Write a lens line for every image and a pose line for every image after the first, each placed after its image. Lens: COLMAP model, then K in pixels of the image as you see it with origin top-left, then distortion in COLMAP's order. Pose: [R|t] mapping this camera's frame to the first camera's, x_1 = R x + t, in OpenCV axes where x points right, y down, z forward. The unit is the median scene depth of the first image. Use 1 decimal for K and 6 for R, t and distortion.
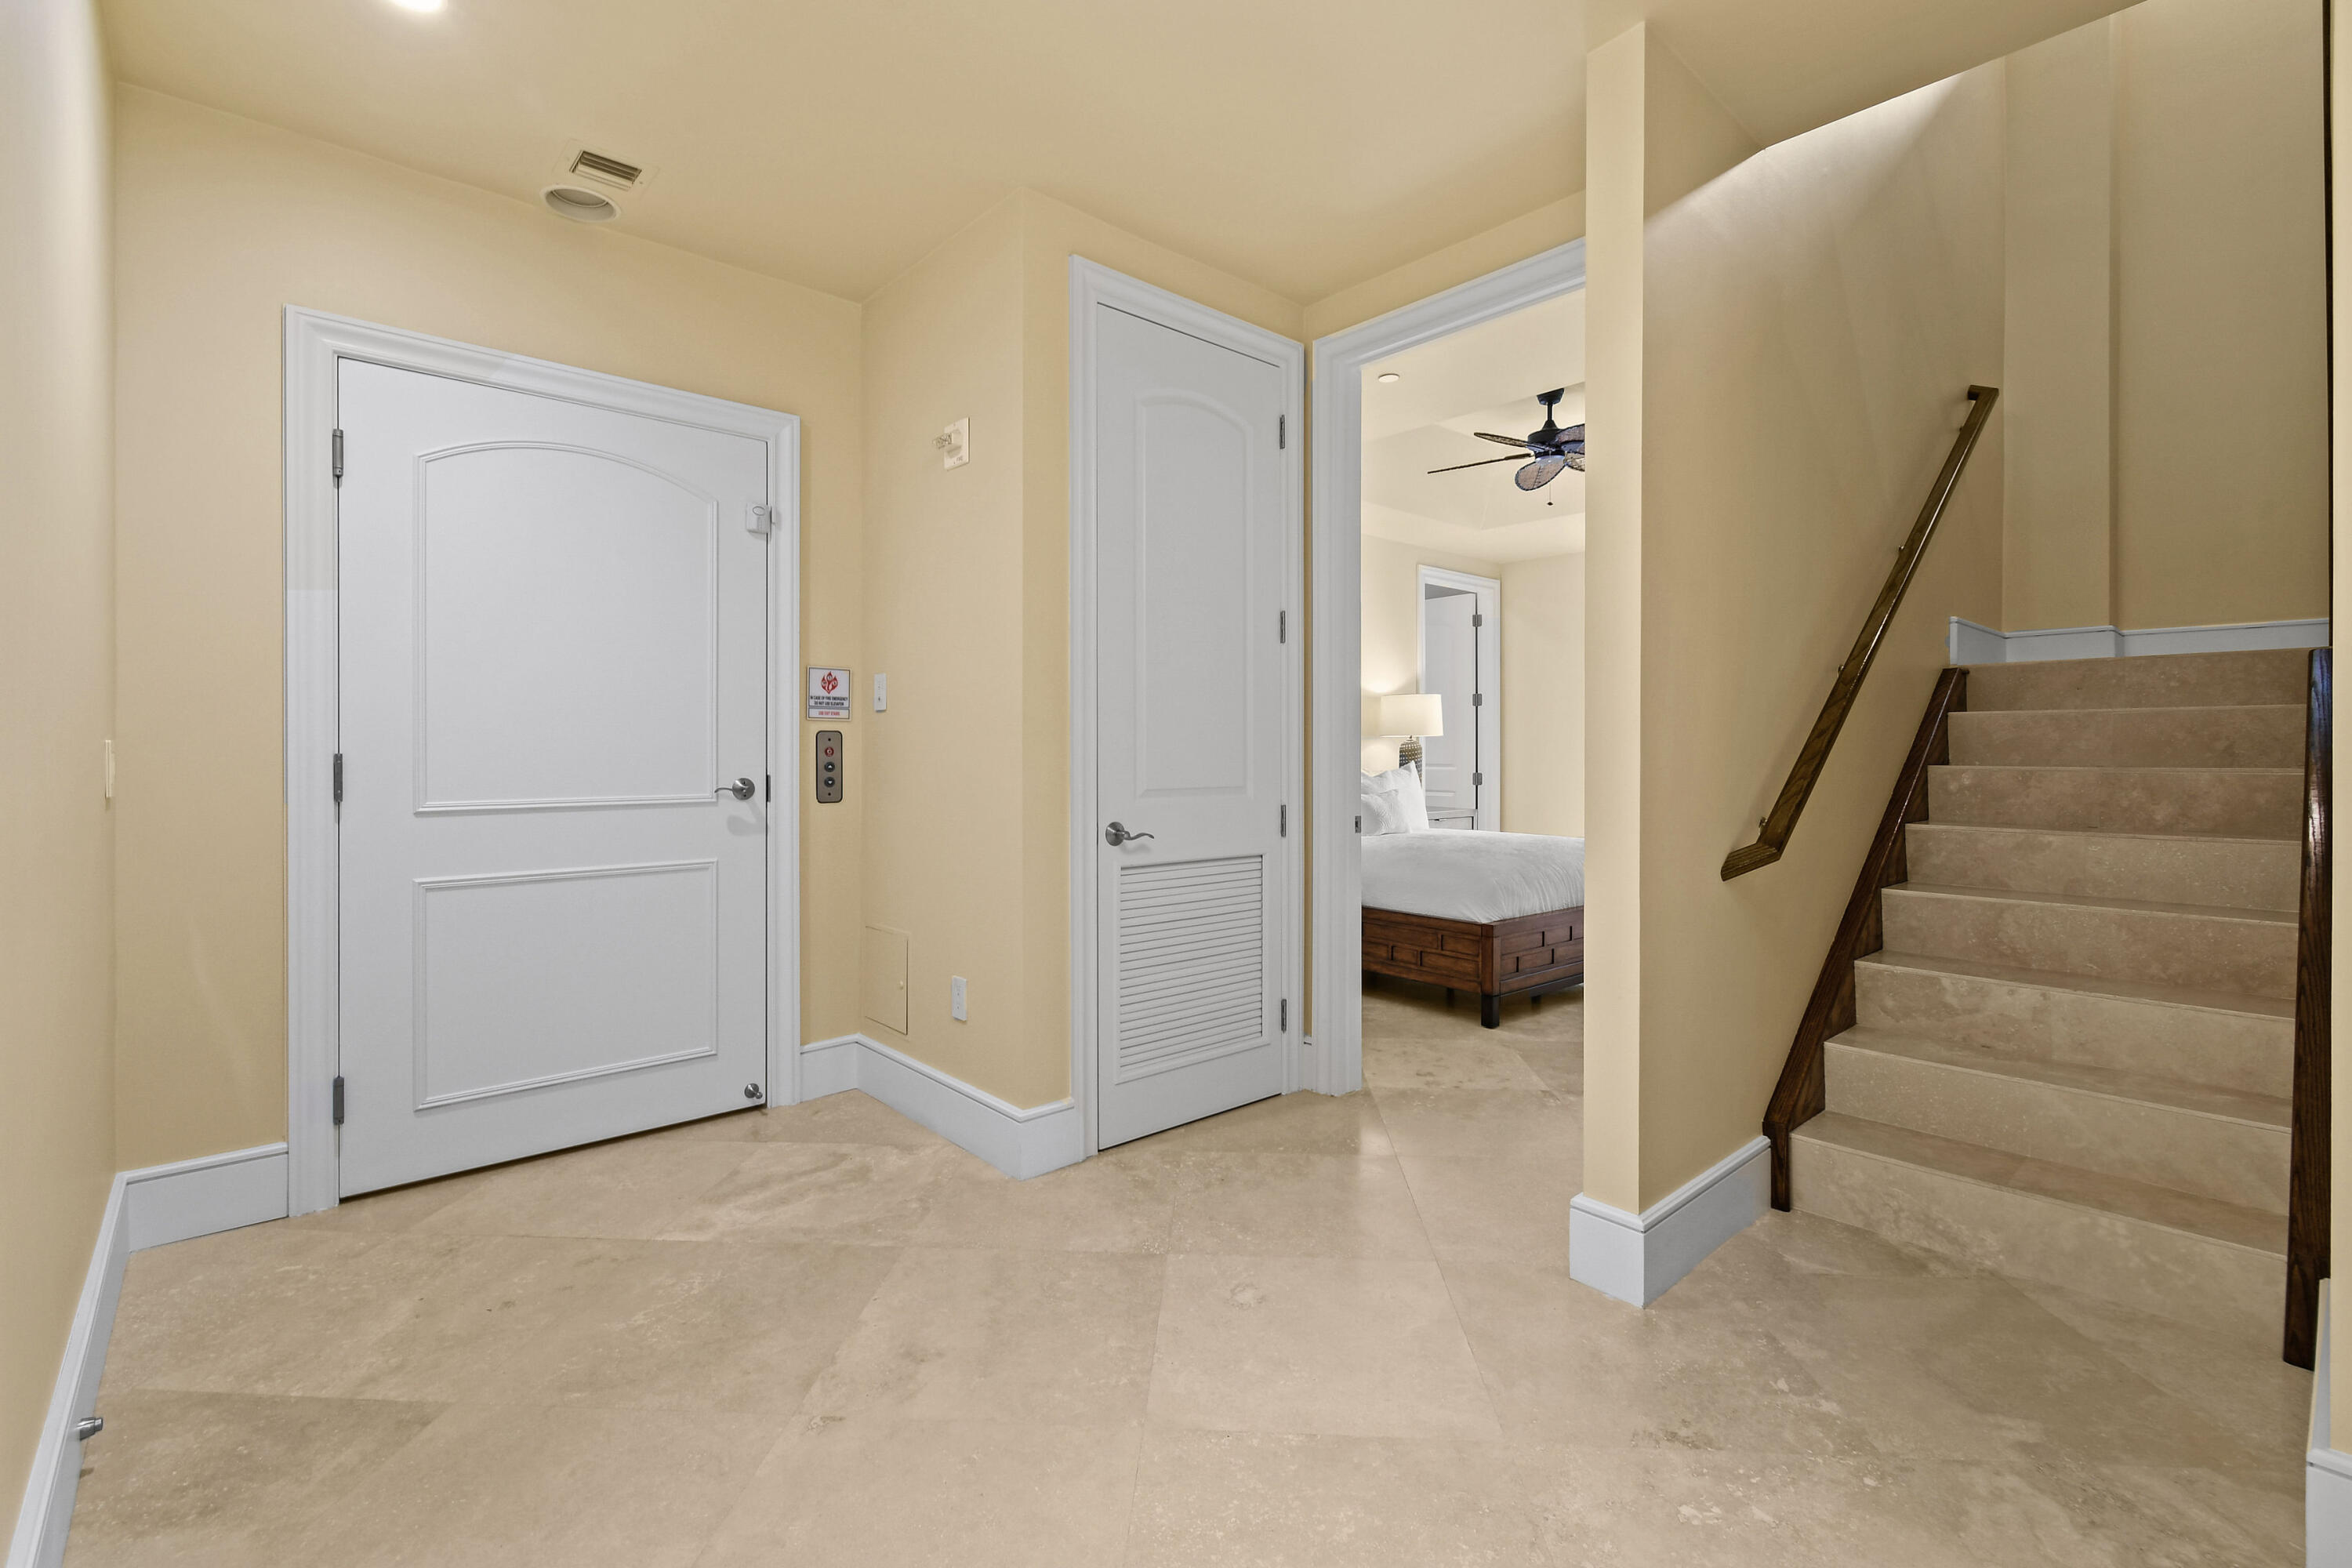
lens RADIAL K [[1058.7, 0, 1153.5], [0, 1058.7, 775.5], [0, 0, 1]] dist [0.009674, -0.004246]
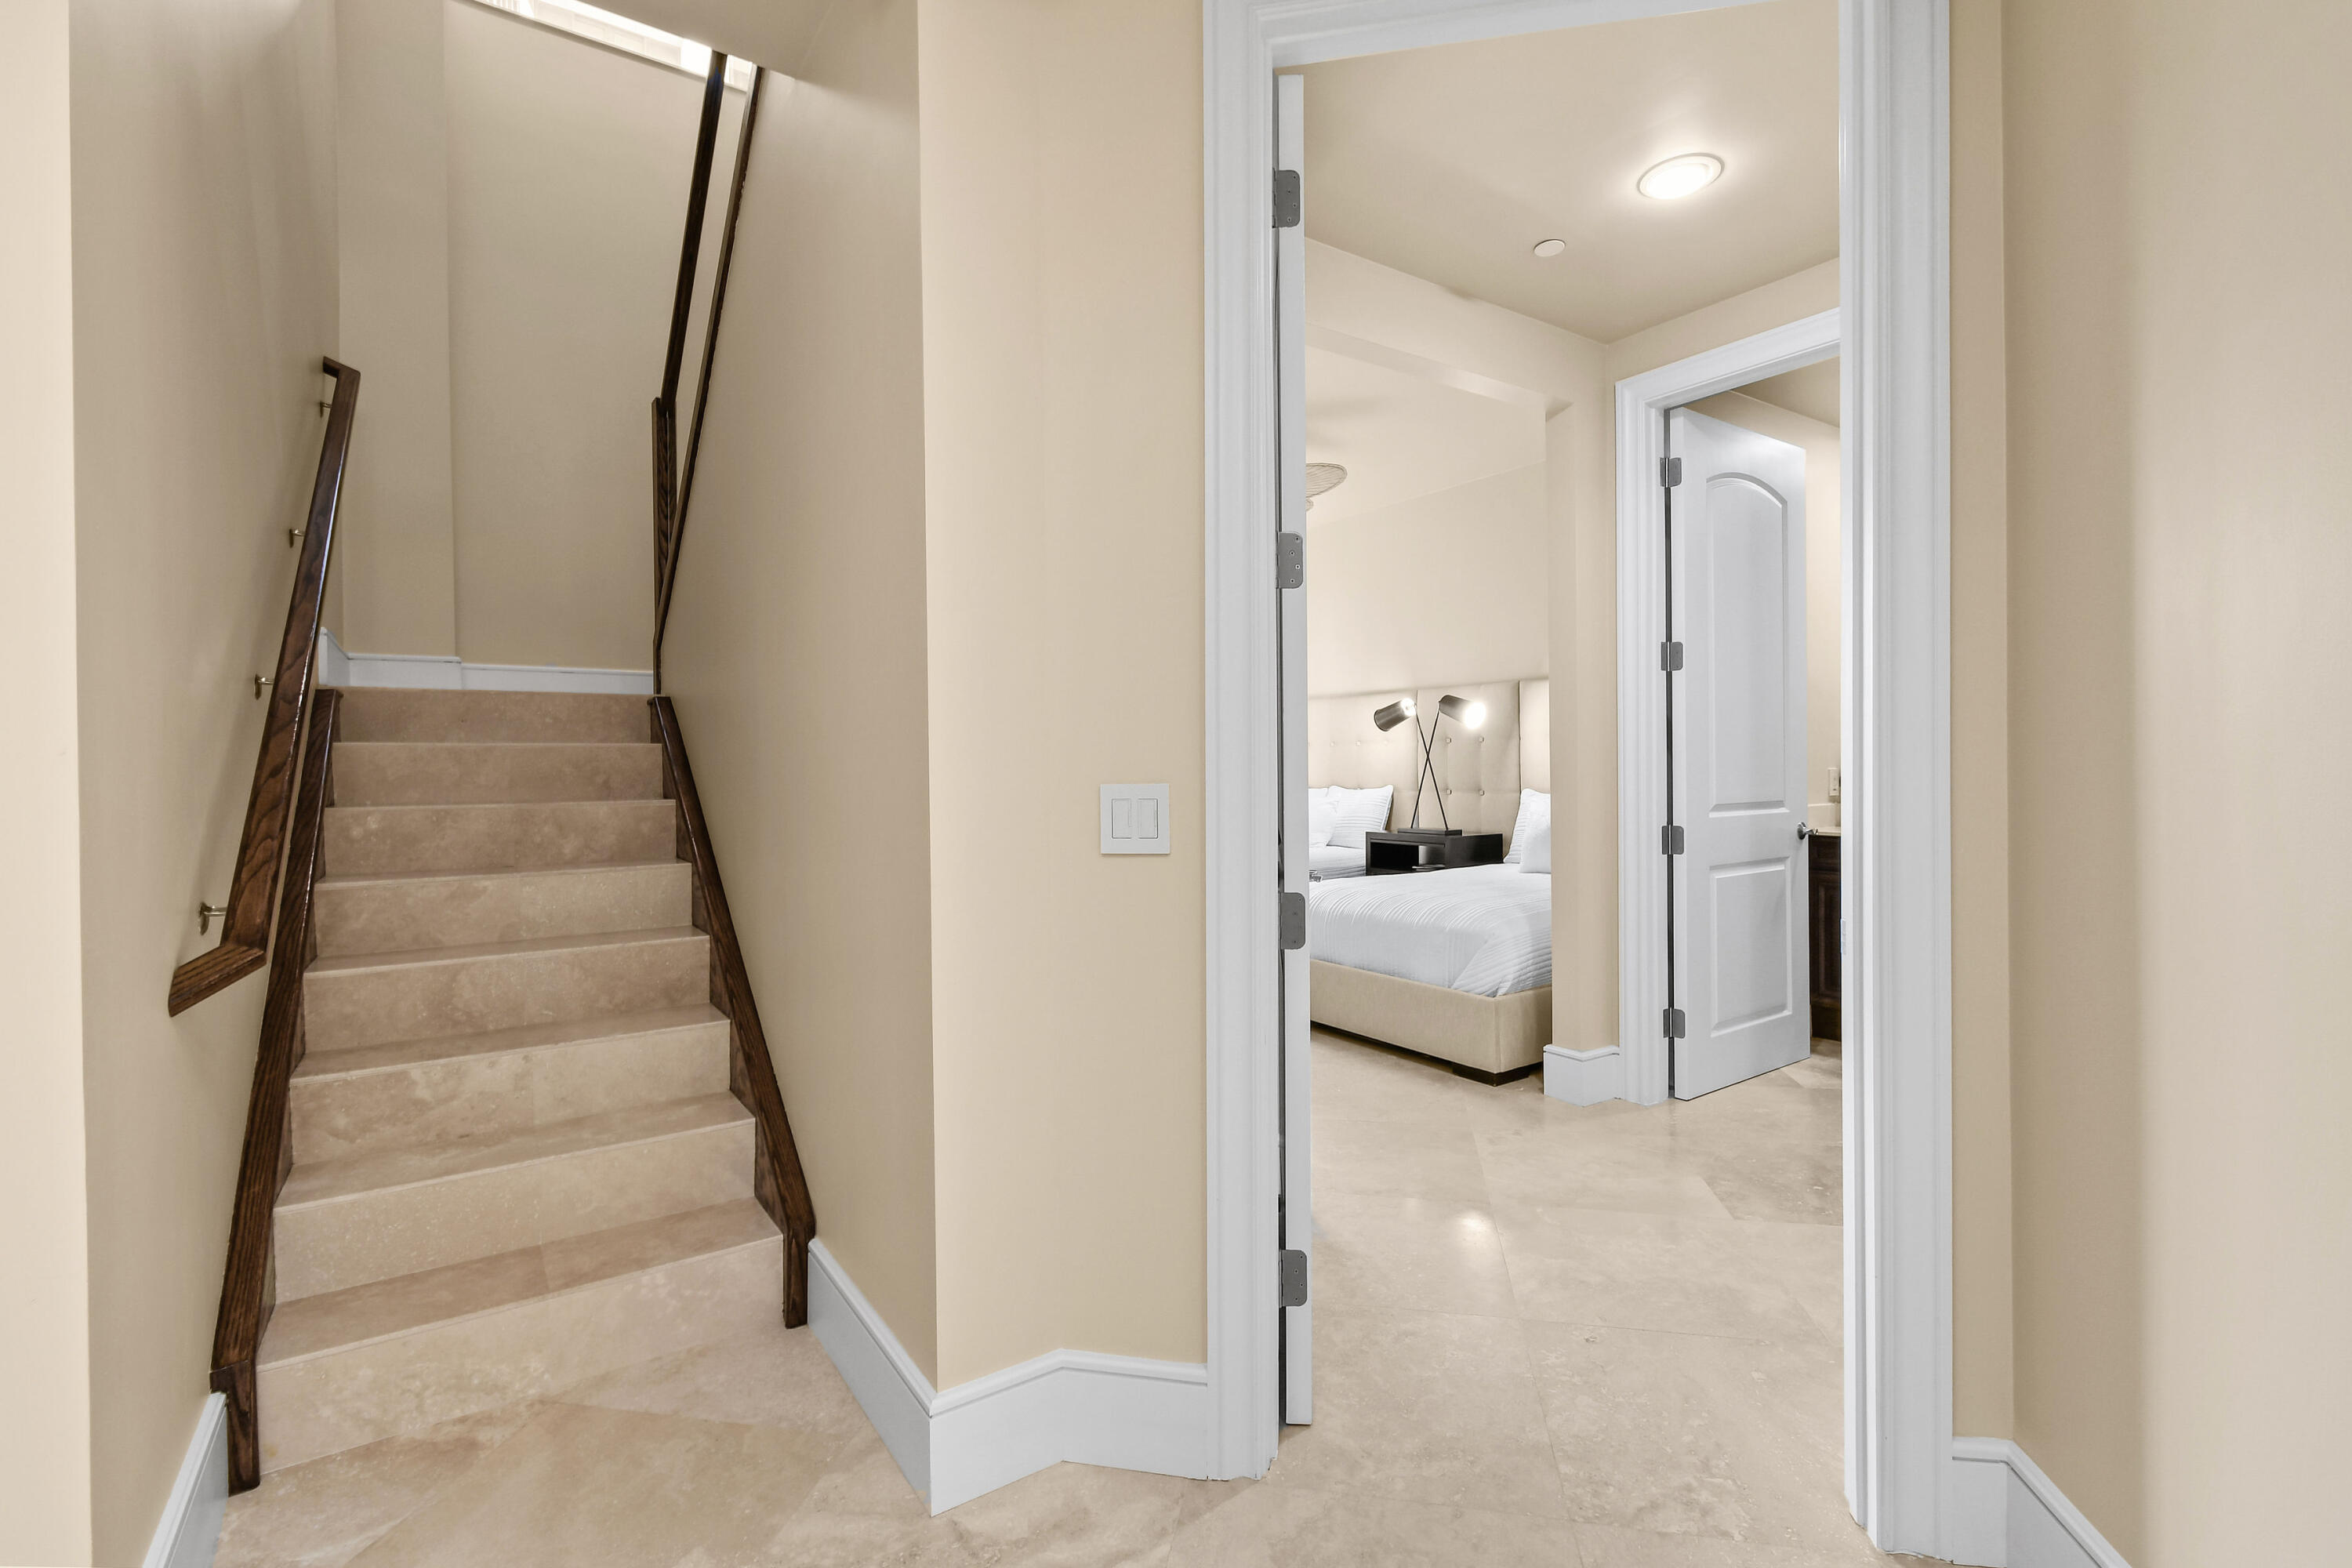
lens RADIAL K [[1058.7, 0, 1187.1], [0, 1058.7, 769.6], [0, 0, 1]] dist [0.009674, -0.004246]
pose [[0.104949, -0.005243, 0.994464, -0.006323], [0.034854, 0.999391, 0.001591, -0.021421], [-0.993867, 0.034494, 0.105068, 0.327323]]
